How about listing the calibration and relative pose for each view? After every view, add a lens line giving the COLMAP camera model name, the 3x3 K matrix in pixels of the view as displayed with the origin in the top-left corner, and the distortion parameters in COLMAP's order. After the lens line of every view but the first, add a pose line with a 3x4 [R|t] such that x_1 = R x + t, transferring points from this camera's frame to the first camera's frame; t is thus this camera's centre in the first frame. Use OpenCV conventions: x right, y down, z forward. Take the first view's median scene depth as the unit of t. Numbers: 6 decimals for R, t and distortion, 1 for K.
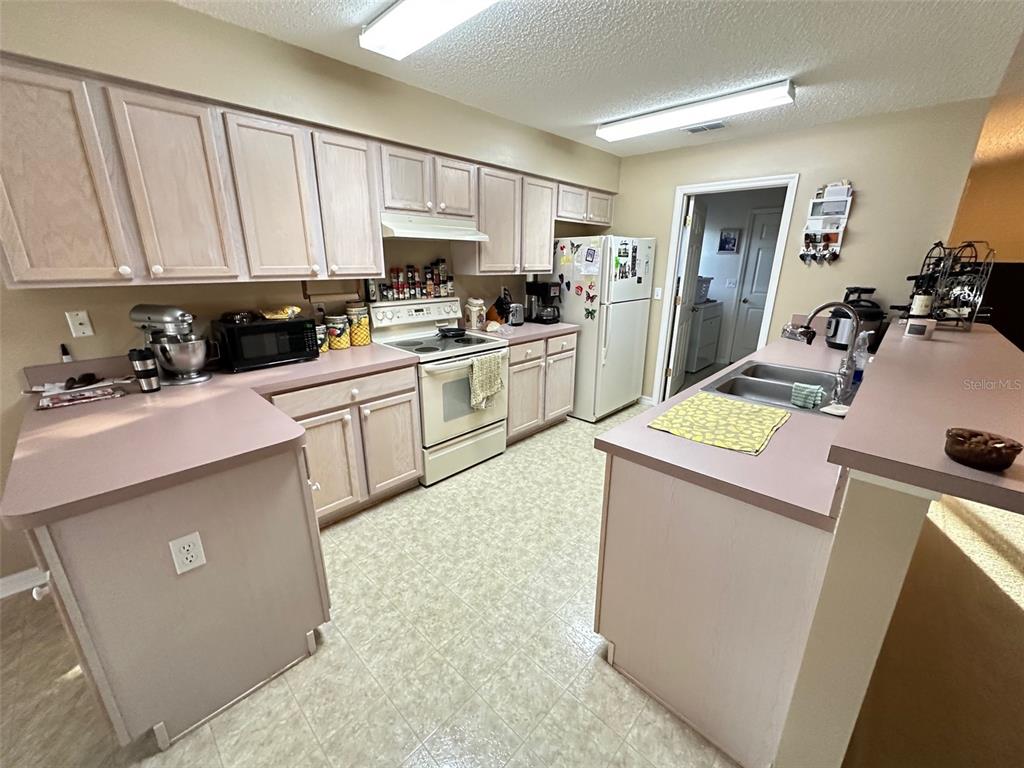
lens RADIAL K [[409.8, 0, 512.2], [0, 409.8, 385.1], [0, 0, 1]] dist [-0.001242, 0.000901]
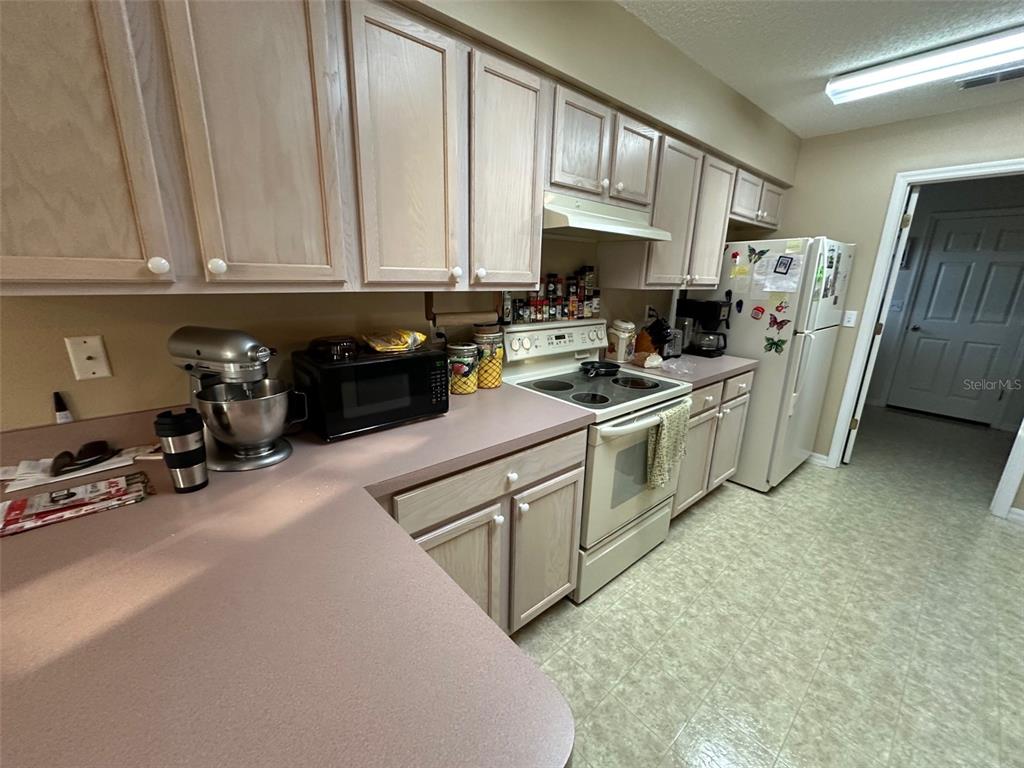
lens RADIAL K [[409.8, 0, 511.5], [0, 409.8, 385.1], [0, 0, 1]] dist [-0.001242, 0.000901]
pose [[0.995624, 0.037518, -0.085586, -0.317576], [-0.040668, 0.998547, -0.035368, -0.090738], [0.084134, 0.038694, 0.995703, 0.372039]]
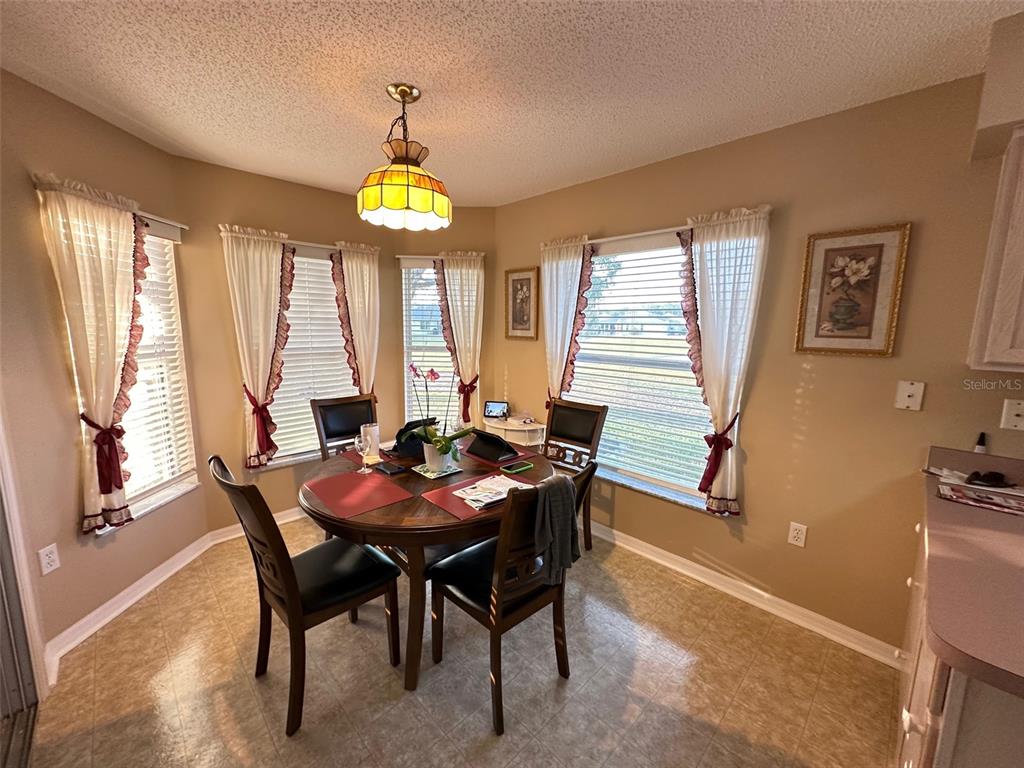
lens RADIAL K [[409.8, 0, 512.5], [0, 409.8, 381.9], [0, 0, 1]] dist [-0.001242, 0.000901]
pose [[-0.022582, 0.136586, -0.990371, -0.180834], [-0.314005, 0.939524, 0.136733, -0.005024], [0.949153, 0.314069, 0.021673, 0.001873]]
